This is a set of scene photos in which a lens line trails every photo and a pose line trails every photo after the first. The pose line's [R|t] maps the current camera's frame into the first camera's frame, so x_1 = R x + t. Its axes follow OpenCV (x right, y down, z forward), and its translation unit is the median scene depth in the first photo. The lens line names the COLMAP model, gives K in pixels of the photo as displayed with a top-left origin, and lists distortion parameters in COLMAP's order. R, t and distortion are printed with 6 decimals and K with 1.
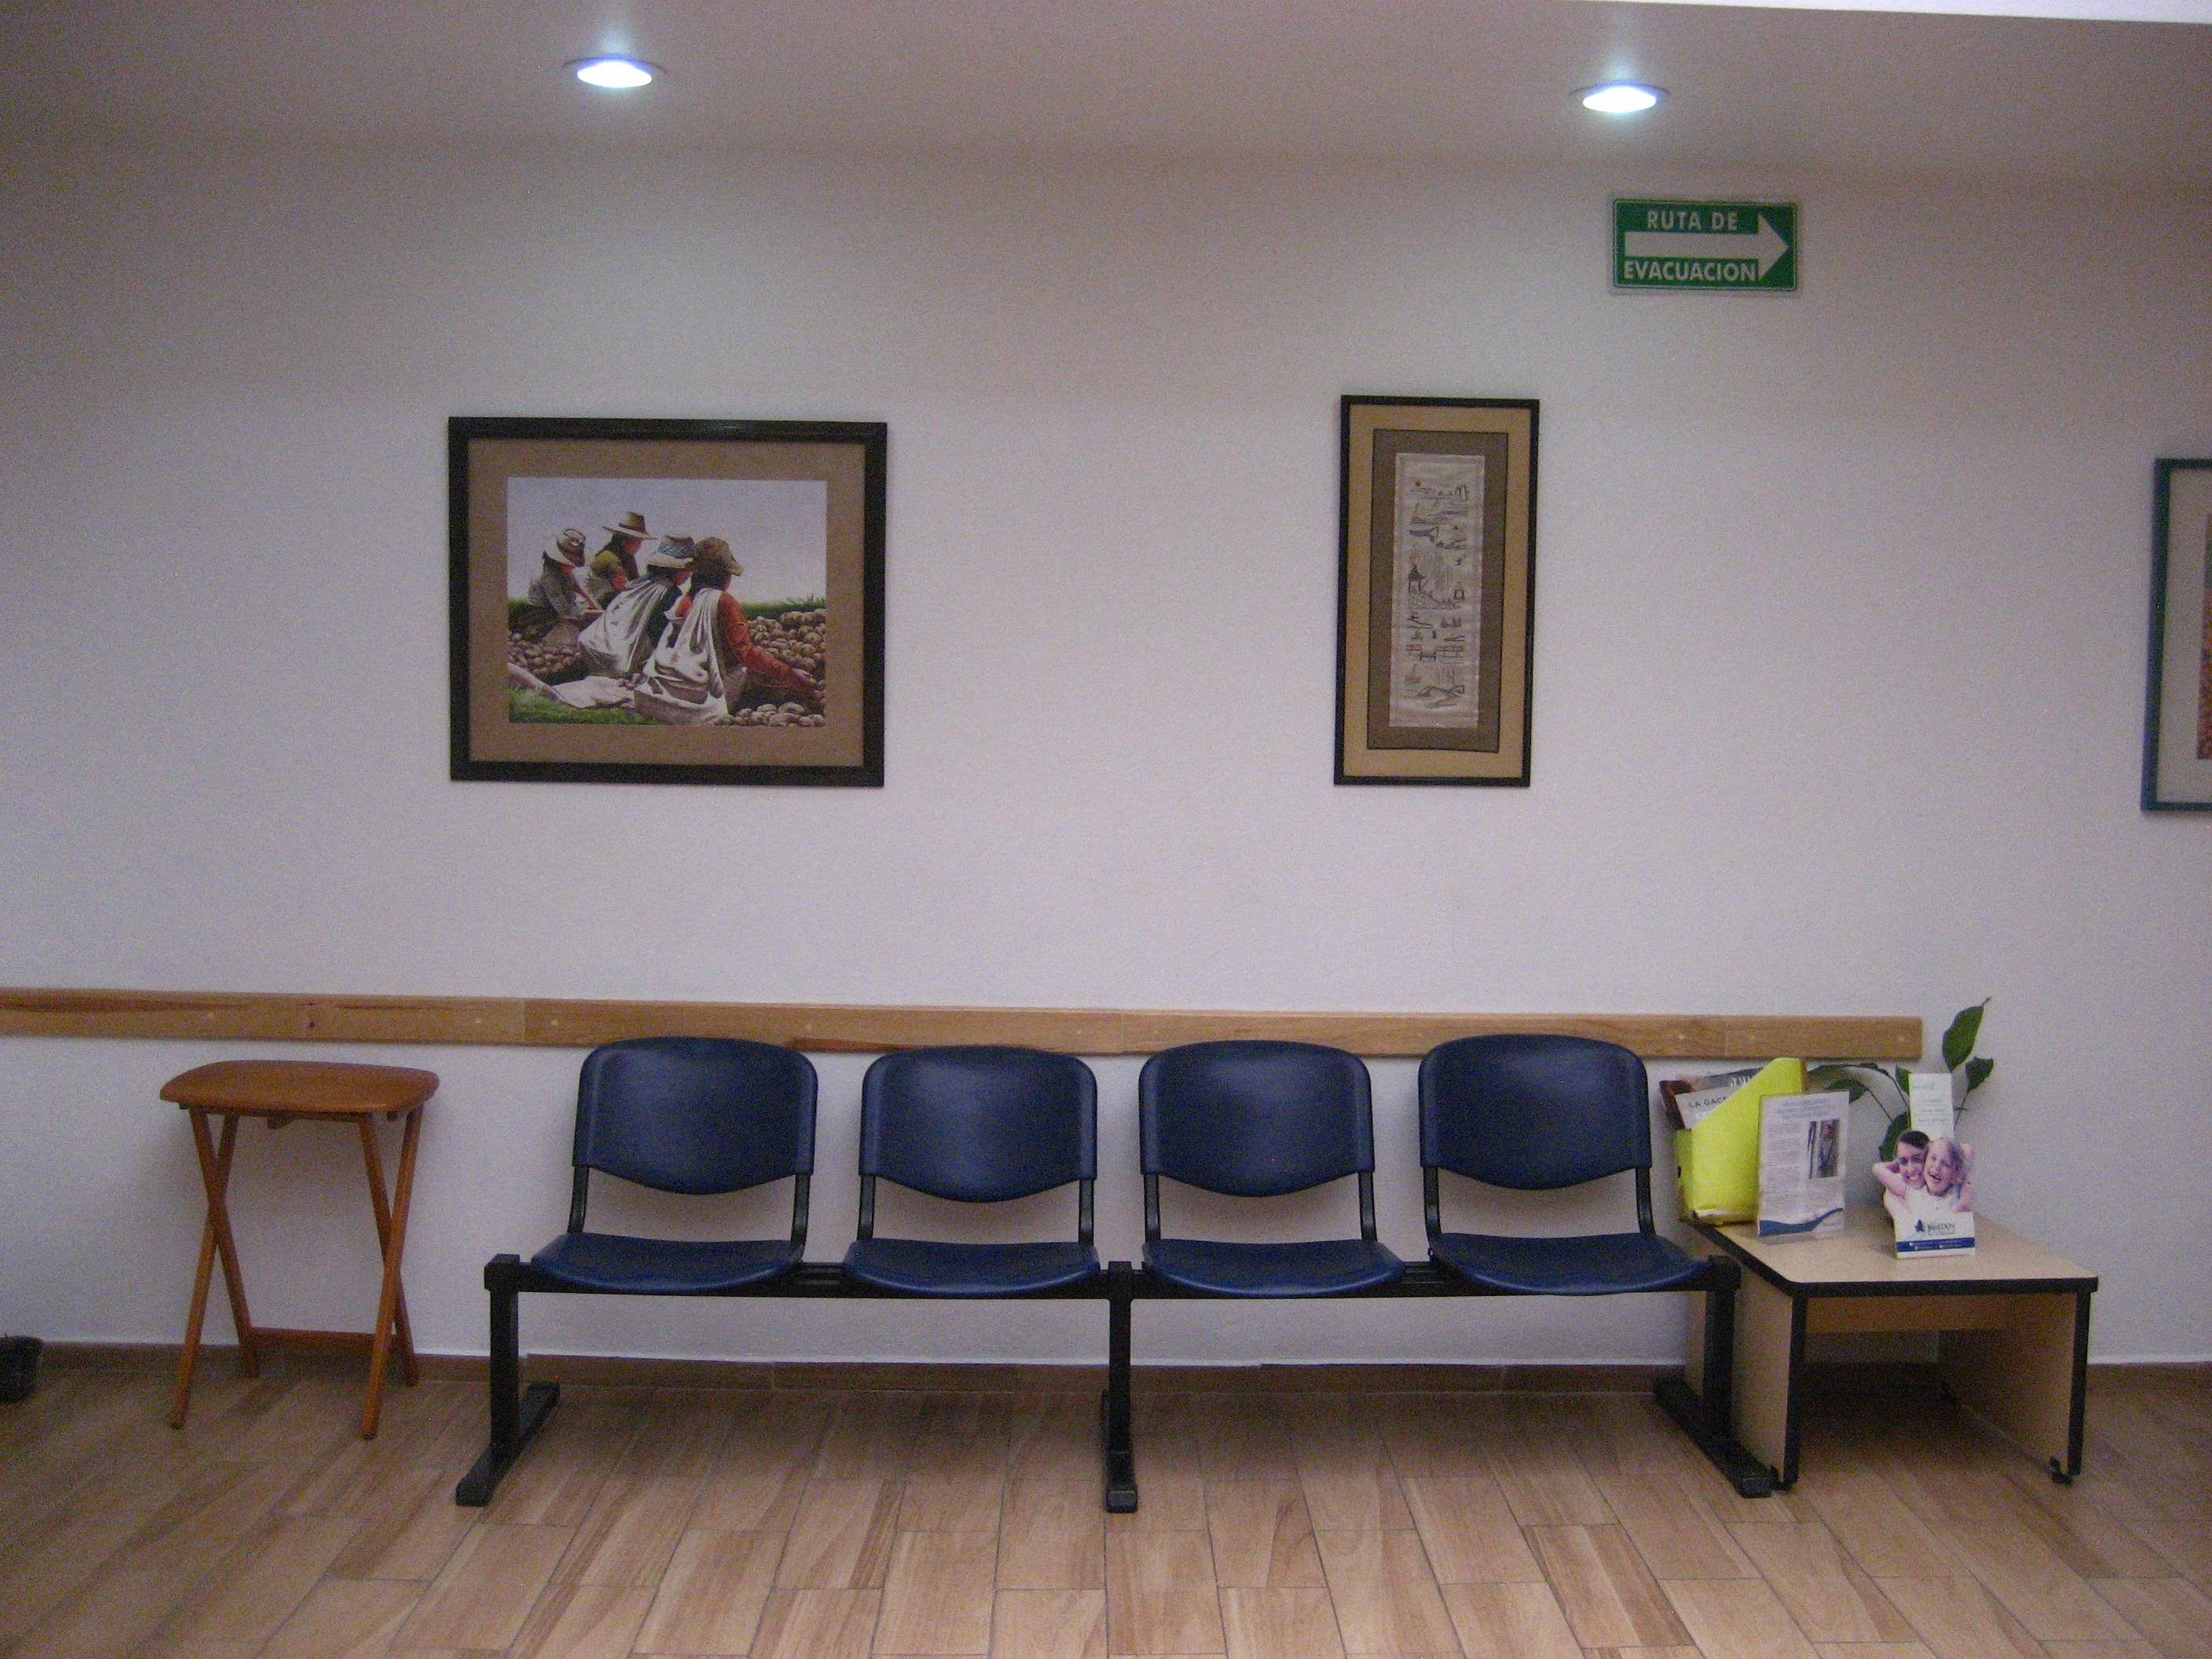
lens RADIAL K [[2269.2, 0, 1113.4], [0, 2269.2, 840.9], [0, 0, 1]] dist [-0.103317, 0.000000]
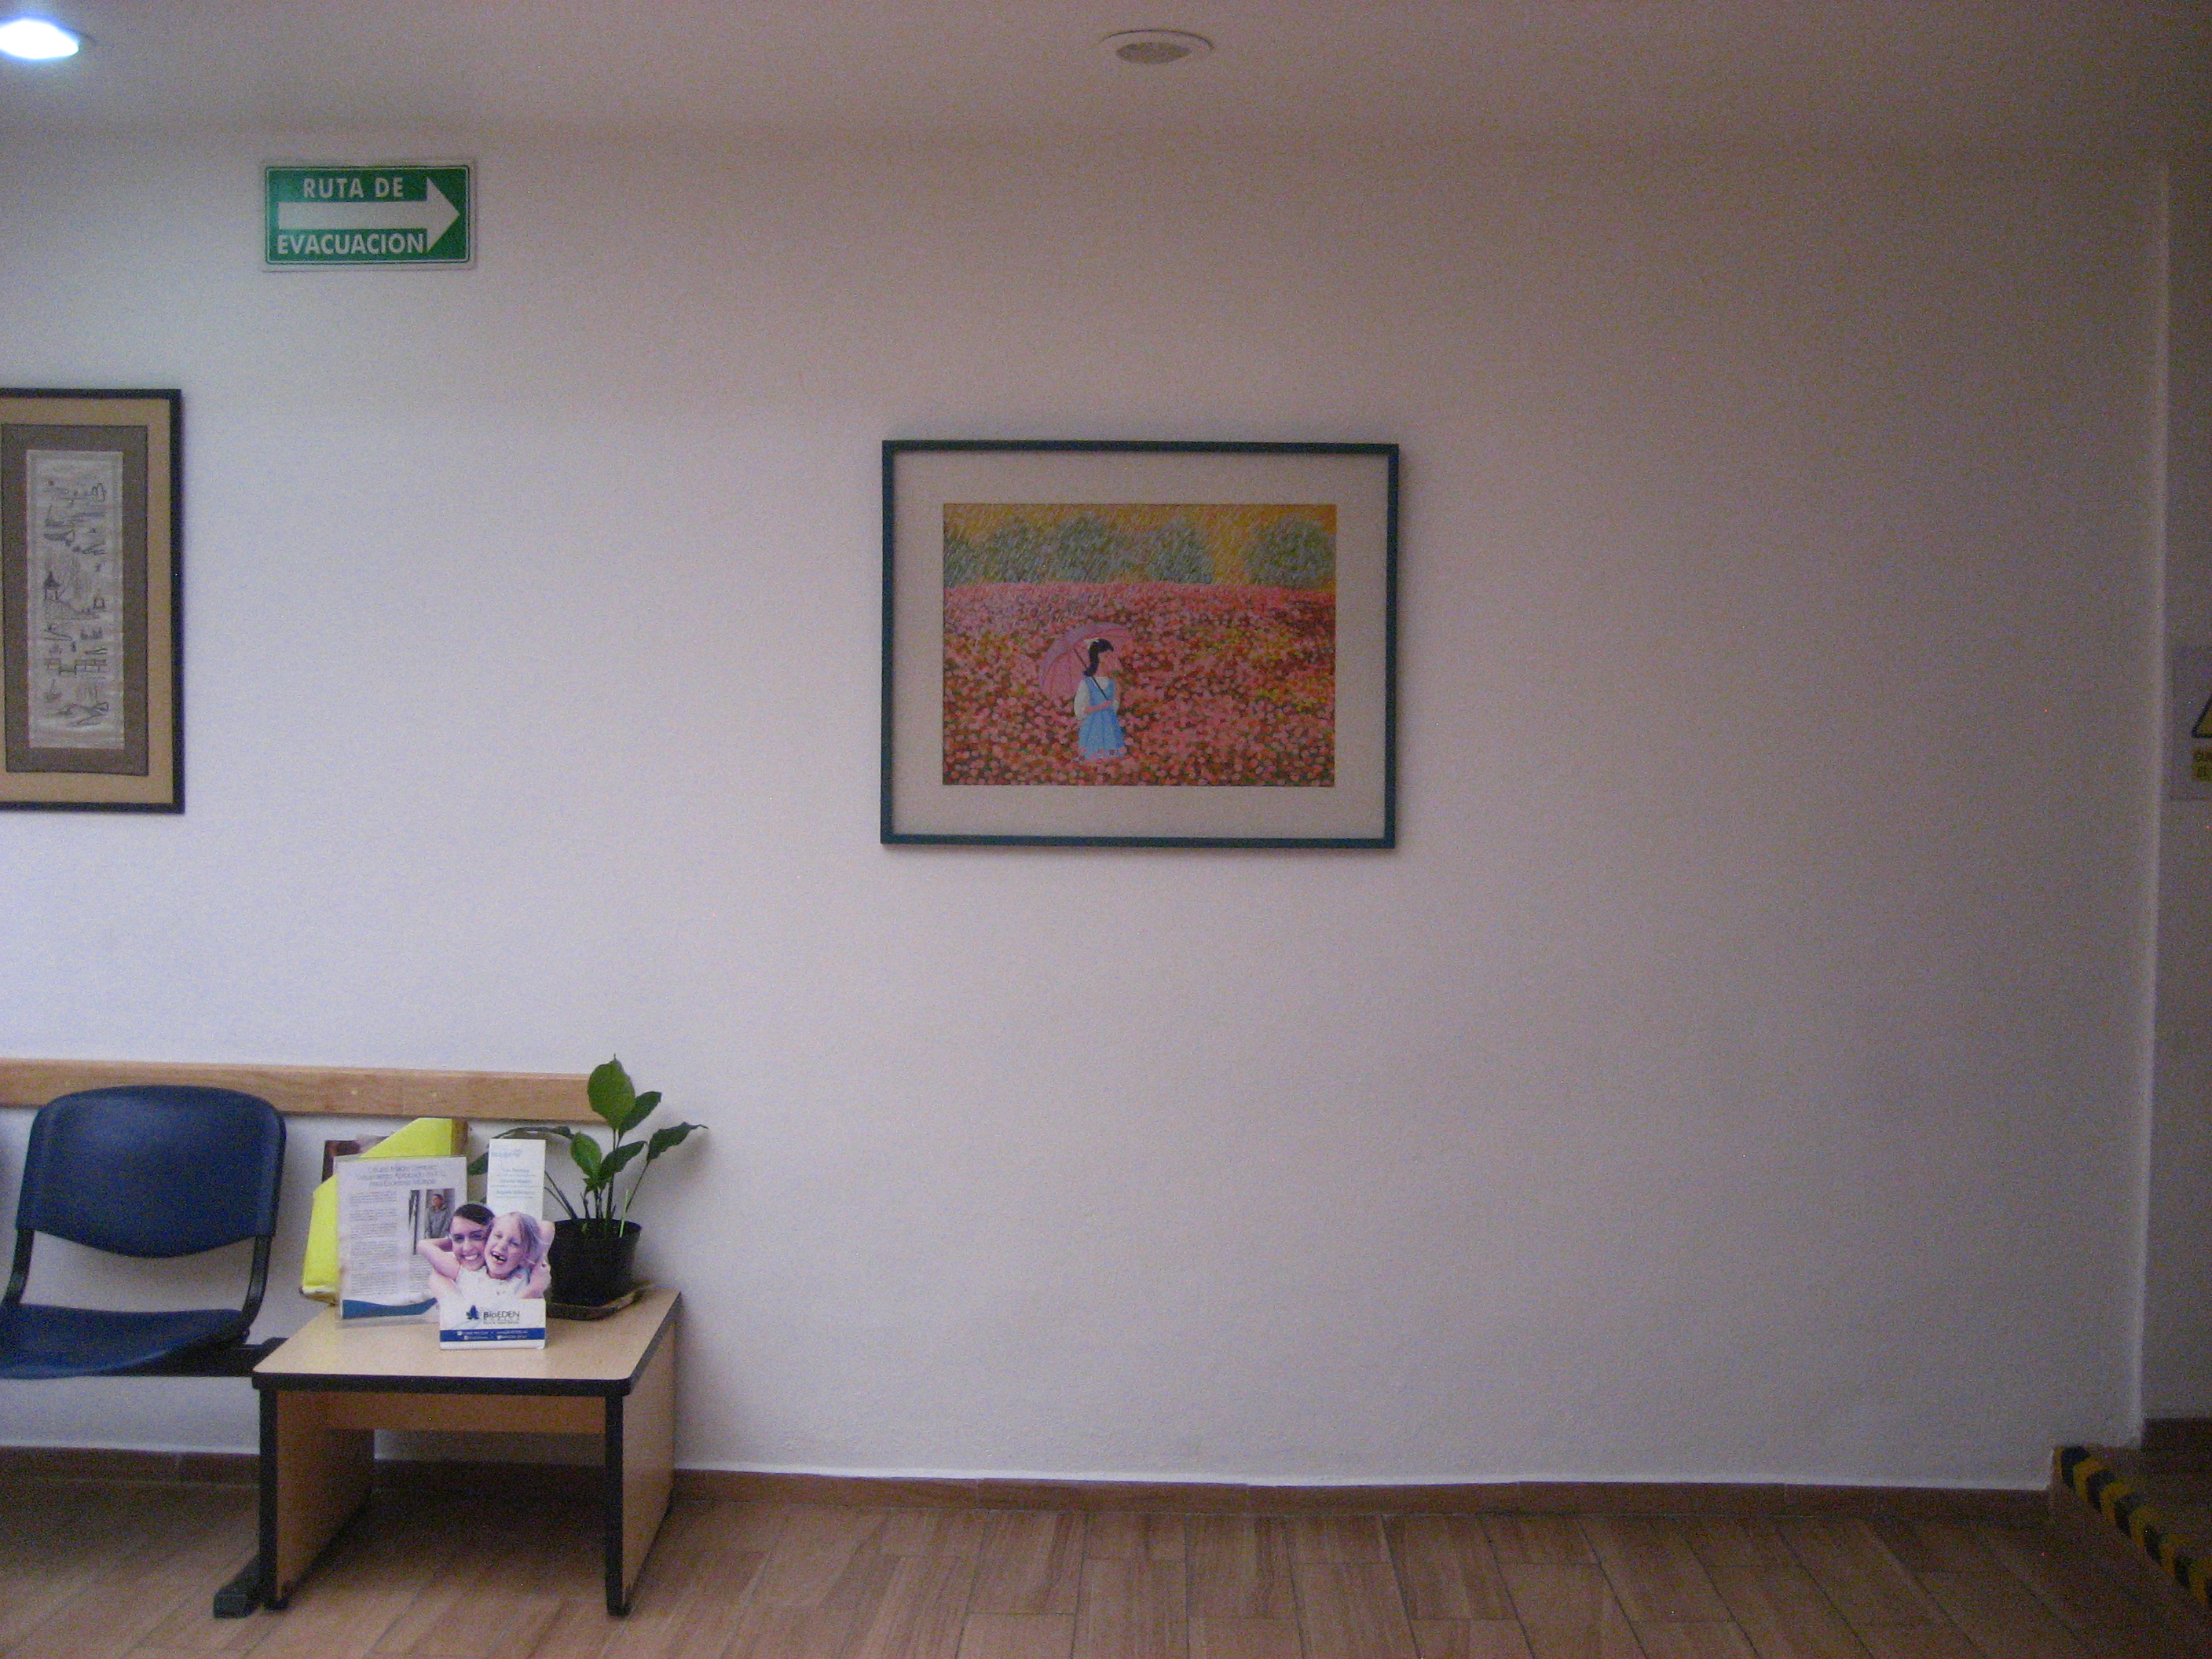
lens RADIAL K [[2269.2, 0, 1101.4], [0, 2269.2, 850.5], [0, 0, 1]] dist [-0.103317, 0.000000]
pose [[0.999796, 0.005618, -0.019391, 0.580085], [-0.006145, 0.999611, -0.027207, 0.013023], [0.019231, 0.027321, 0.999442, 0.114241]]
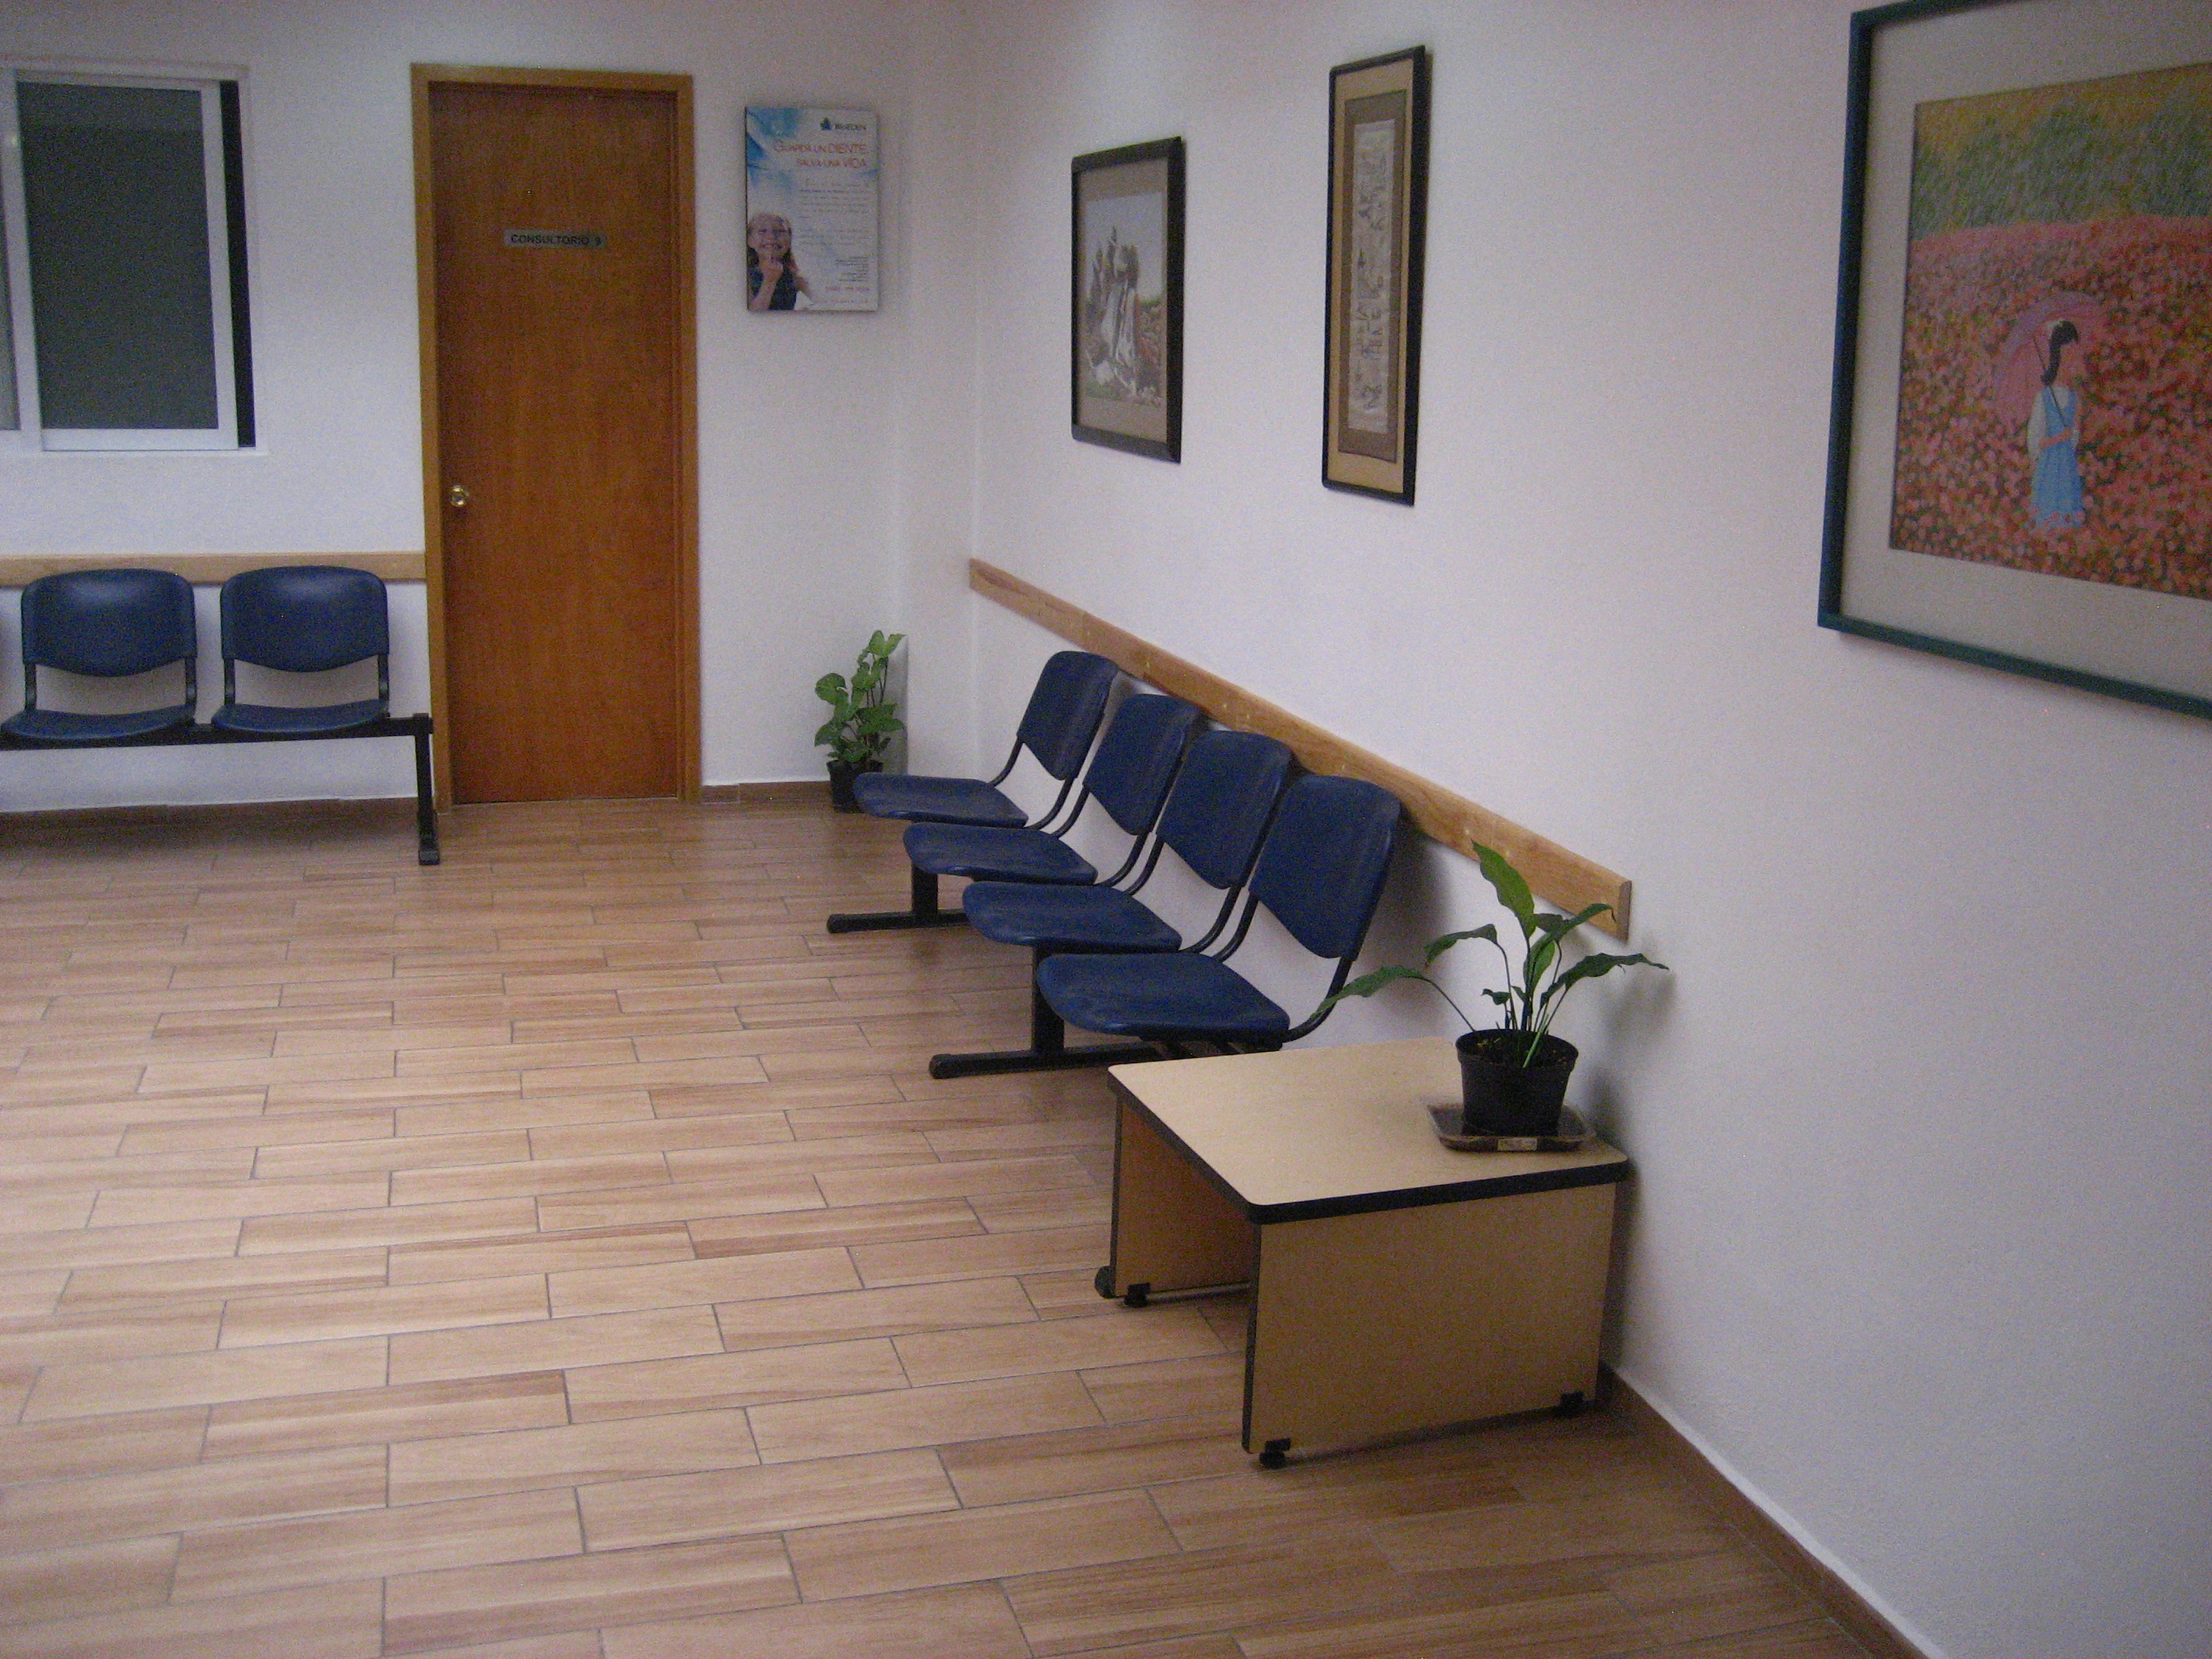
lens RADIAL K [[2269.2, 0, 1108.5], [0, 2269.2, 816.5], [0, 0, 1]] dist [-0.103317, 0.000000]
pose [[0.272978, 0.202728, -0.940417, 1.000131], [-0.089979, 0.978639, 0.184849, -0.057956], [0.957803, 0.034158, 0.285388, 0.658456]]
